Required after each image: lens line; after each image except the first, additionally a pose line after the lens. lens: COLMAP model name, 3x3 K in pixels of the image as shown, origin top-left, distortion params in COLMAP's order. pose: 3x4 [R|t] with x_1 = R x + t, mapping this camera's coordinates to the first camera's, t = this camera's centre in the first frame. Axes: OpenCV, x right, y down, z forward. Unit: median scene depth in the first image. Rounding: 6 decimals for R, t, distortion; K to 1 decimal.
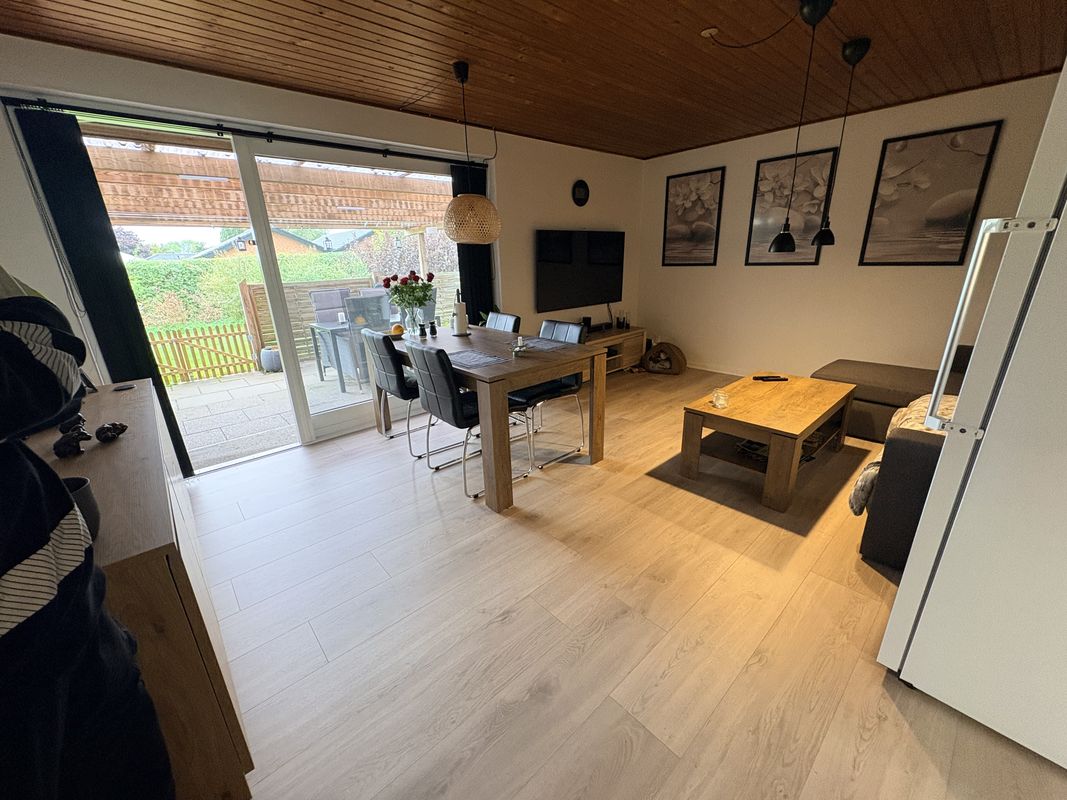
lens RADIAL K [[425.7, 0, 532.5], [0, 425.7, 398.8], [0, 0, 1]] dist [-0.000317, 0.000180]
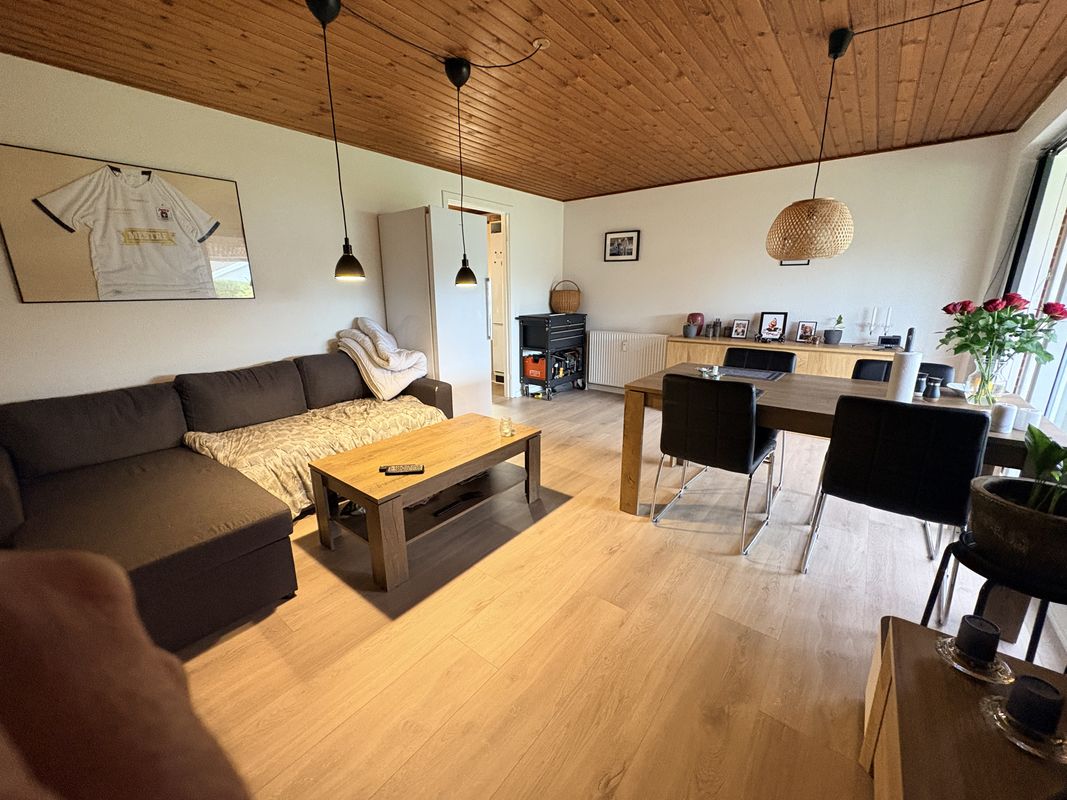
lens RADIAL K [[425.7, 0, 532.6], [0, 425.7, 399.5], [0, 0, 1]] dist [-0.000317, 0.000180]
pose [[-0.984800, 0.078623, -0.154881, 0.500938], [-0.019712, 0.835339, 0.549381, -0.571285], [0.172572, 0.544084, -0.821092, 1.700483]]
